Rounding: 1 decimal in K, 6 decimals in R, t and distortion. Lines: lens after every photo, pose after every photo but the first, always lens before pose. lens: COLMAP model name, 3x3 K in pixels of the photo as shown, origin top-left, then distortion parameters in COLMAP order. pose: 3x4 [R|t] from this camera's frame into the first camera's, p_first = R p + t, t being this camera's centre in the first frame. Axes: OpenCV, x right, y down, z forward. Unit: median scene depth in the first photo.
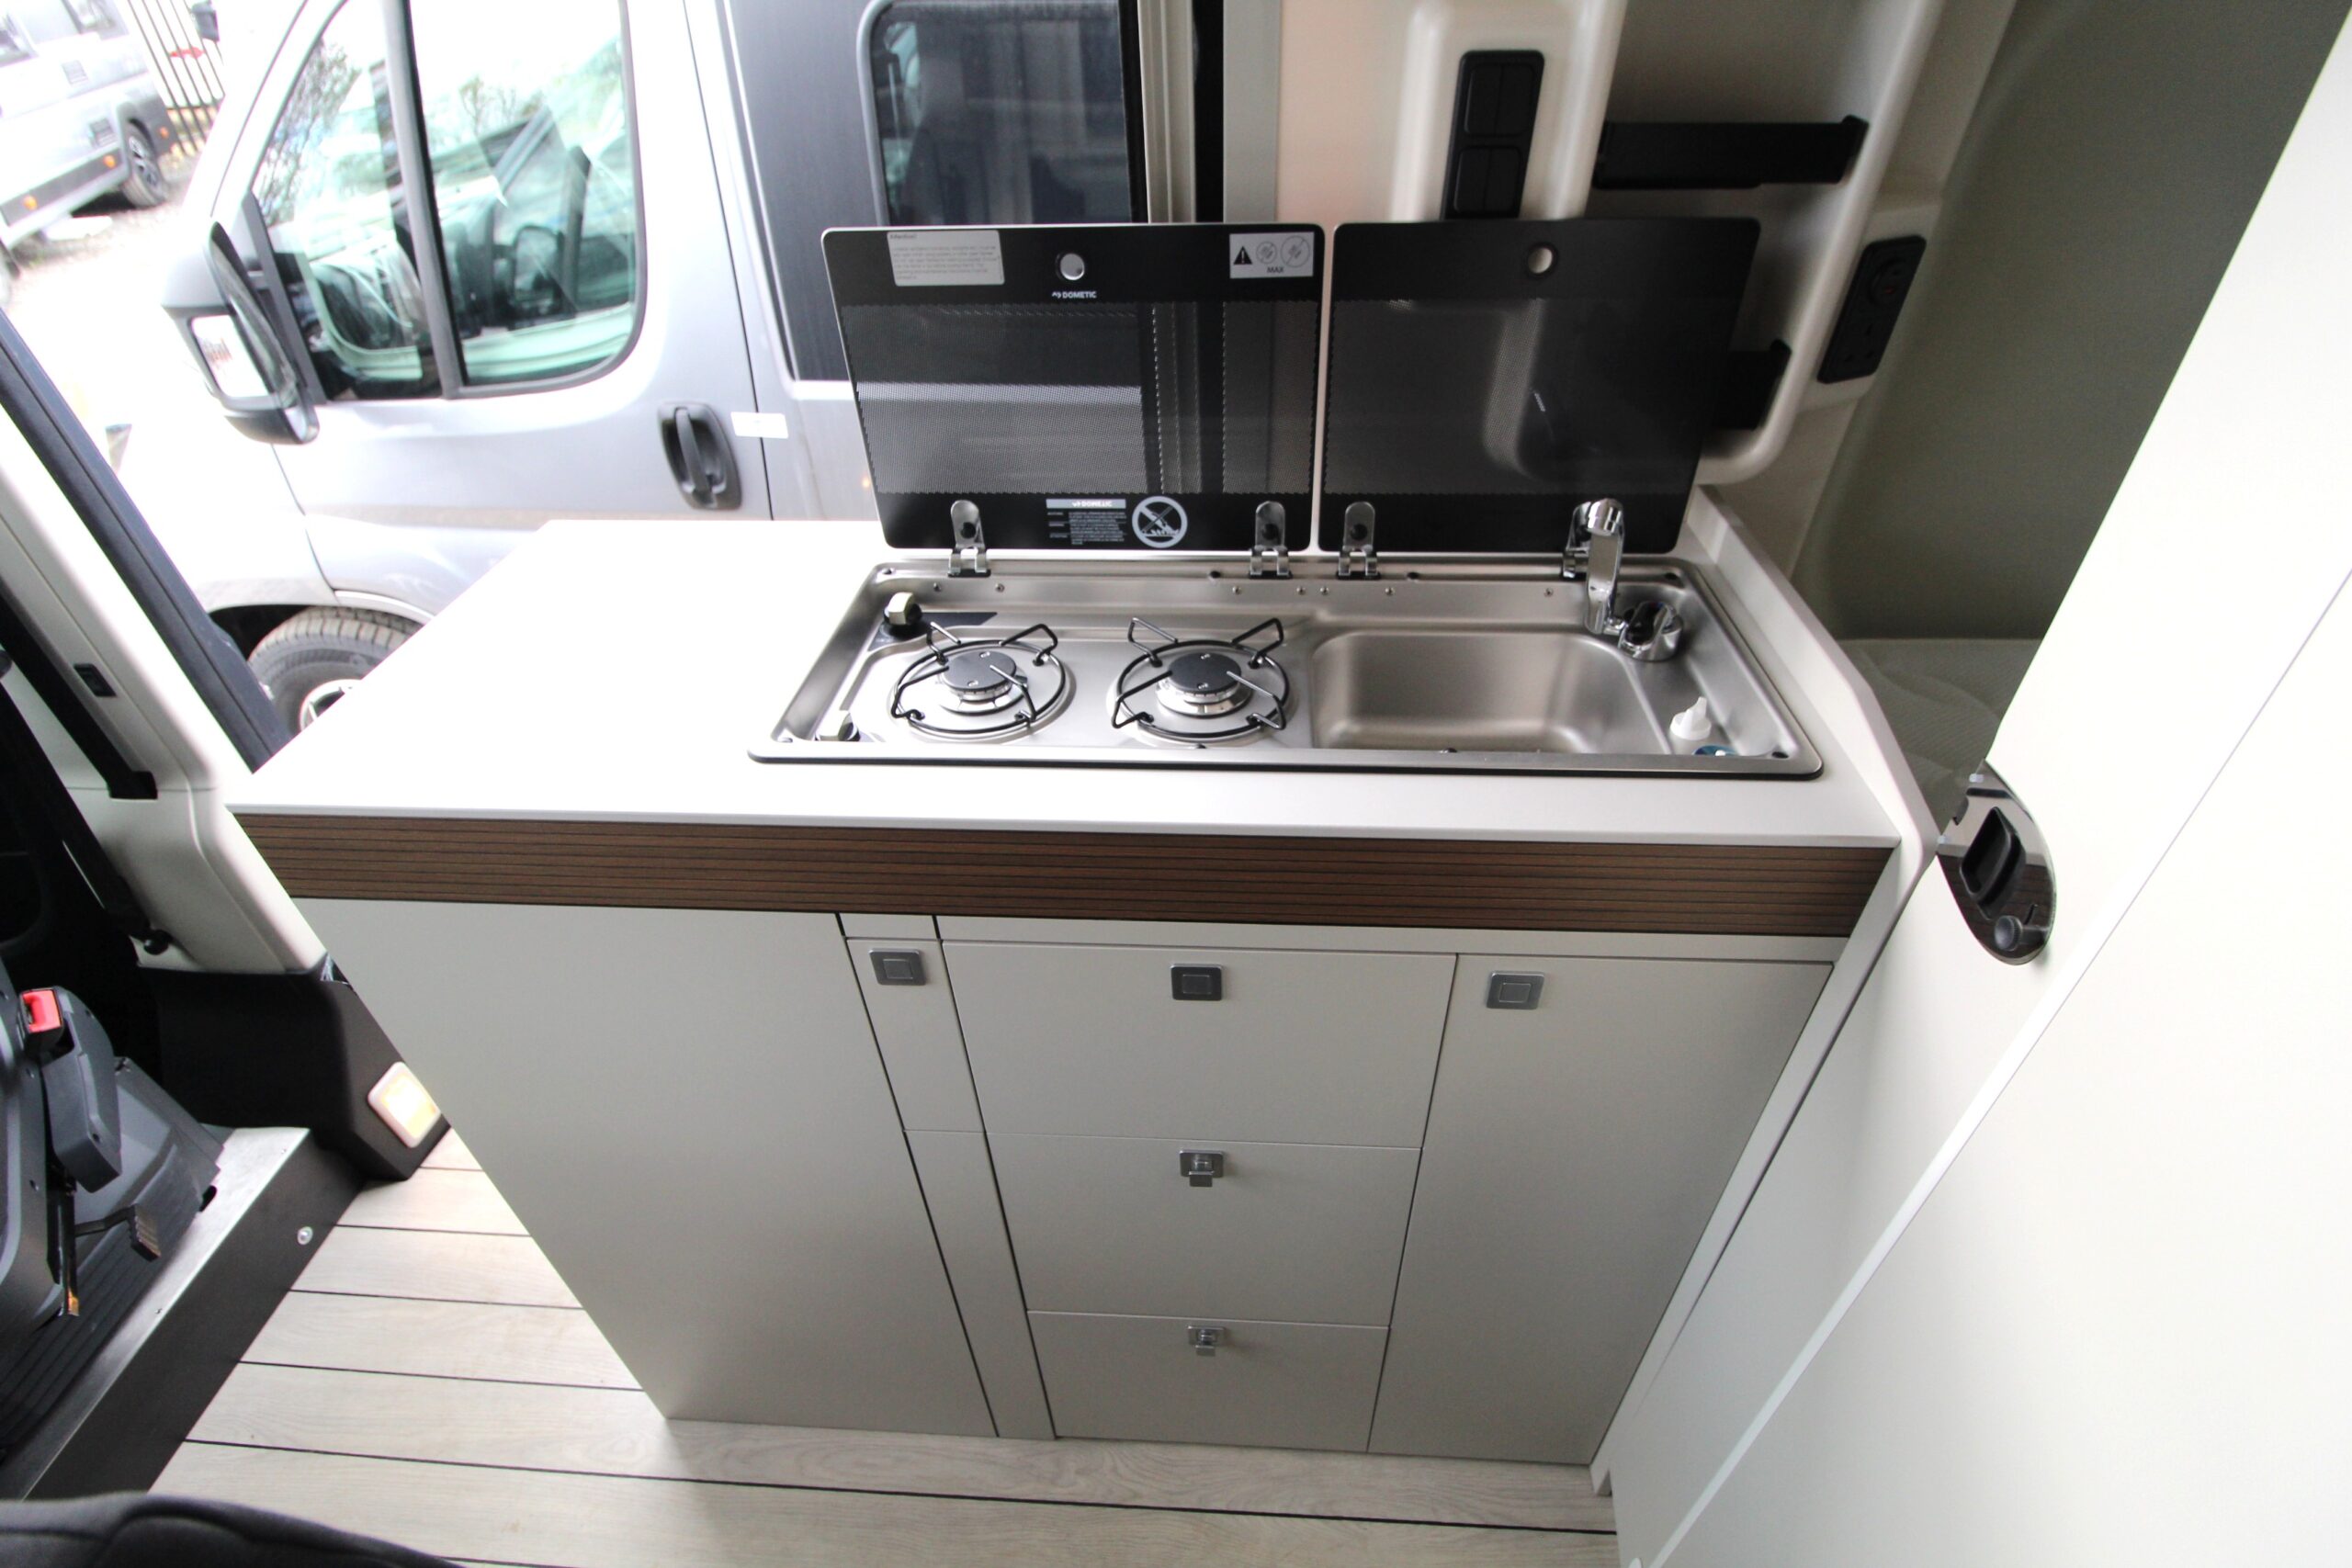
lens RADIAL K [[1079.9, 0, 1178.1], [0, 1079.9, 819.9], [0, 0, 1]] dist [-0.001343, -0.000240]
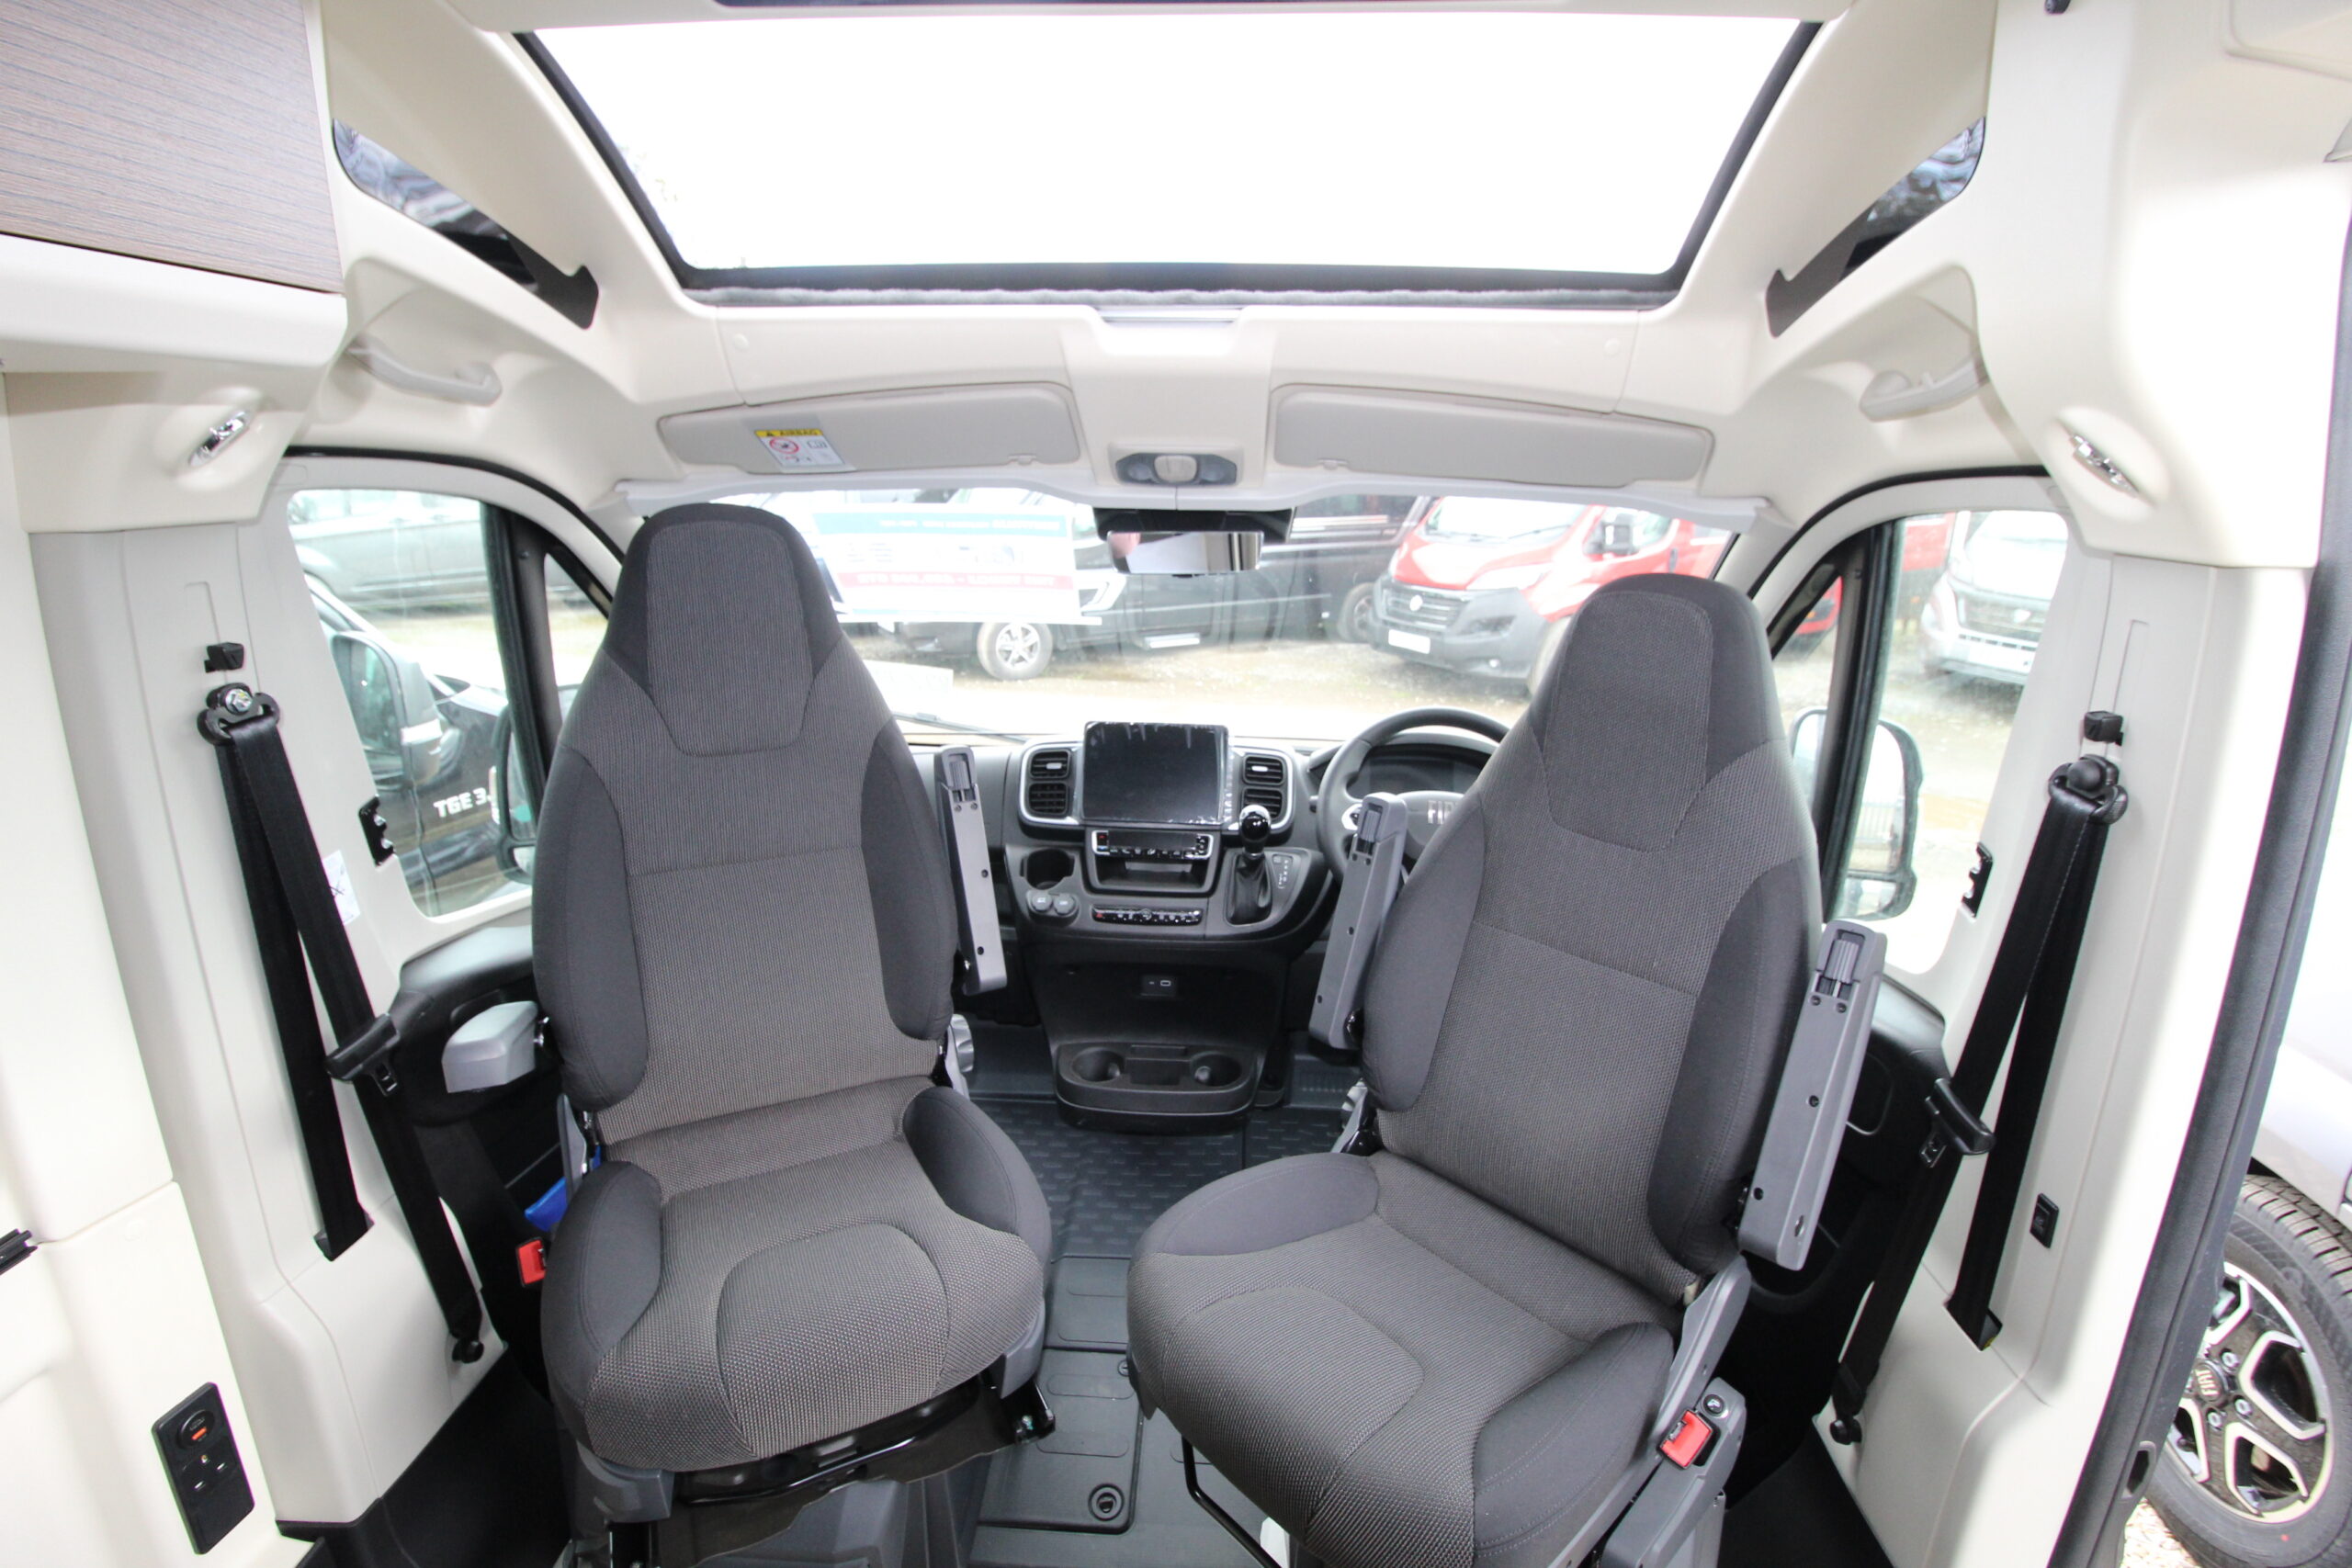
lens RADIAL K [[1115.8, 0, 1176.0], [0, 1115.8, 784.0], [0, 0, 1]] dist [-0.000640, -0.000151]
pose [[0.022588, 0.265482, -0.963851, -0.275136], [-0.644458, 0.740920, 0.188975, -0.102721], [0.764306, 0.616893, 0.187828, 0.128202]]
